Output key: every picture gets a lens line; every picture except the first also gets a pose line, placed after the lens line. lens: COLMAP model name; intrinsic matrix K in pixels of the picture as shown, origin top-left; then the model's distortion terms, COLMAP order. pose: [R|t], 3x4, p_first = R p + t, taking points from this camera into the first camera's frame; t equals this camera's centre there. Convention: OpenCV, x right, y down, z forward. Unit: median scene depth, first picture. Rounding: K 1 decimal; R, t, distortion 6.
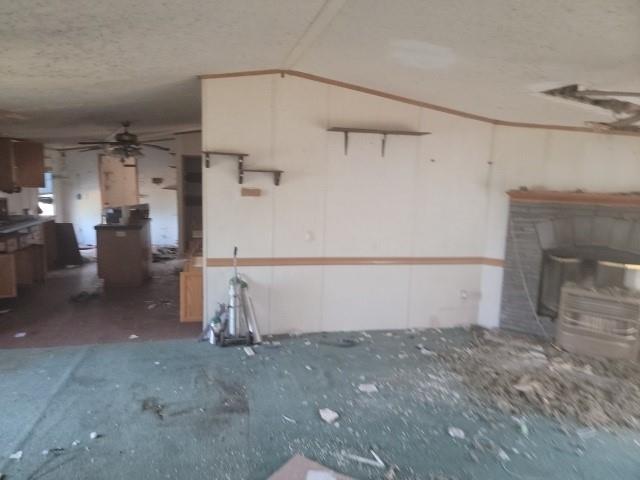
lens RADIAL K [[442.9, 0, 317.9], [0, 442.9, 237.7], [0, 0, 1]] dist [0.008458, 0.001060]
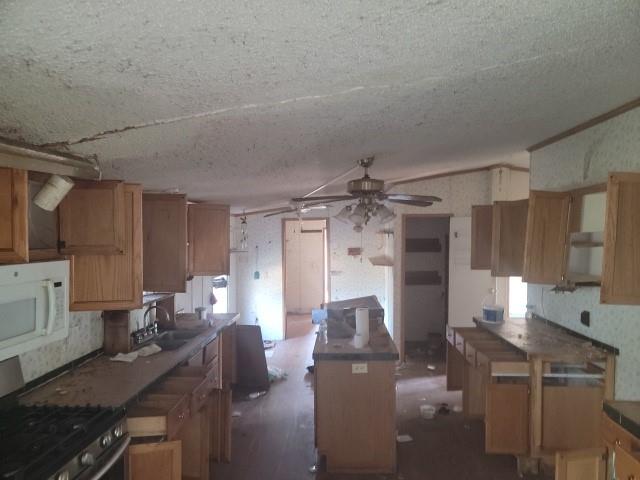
lens RADIAL K [[442.9, 0, 317.9], [0, 442.9, 237.7], [0, 0, 1]] dist [0.008458, 0.001060]
pose [[0.956411, -0.030627, -0.290414, -0.290037], [-0.007265, 0.991682, -0.128508, -0.079639], [0.291934, 0.125016, 0.948233, 0.411555]]
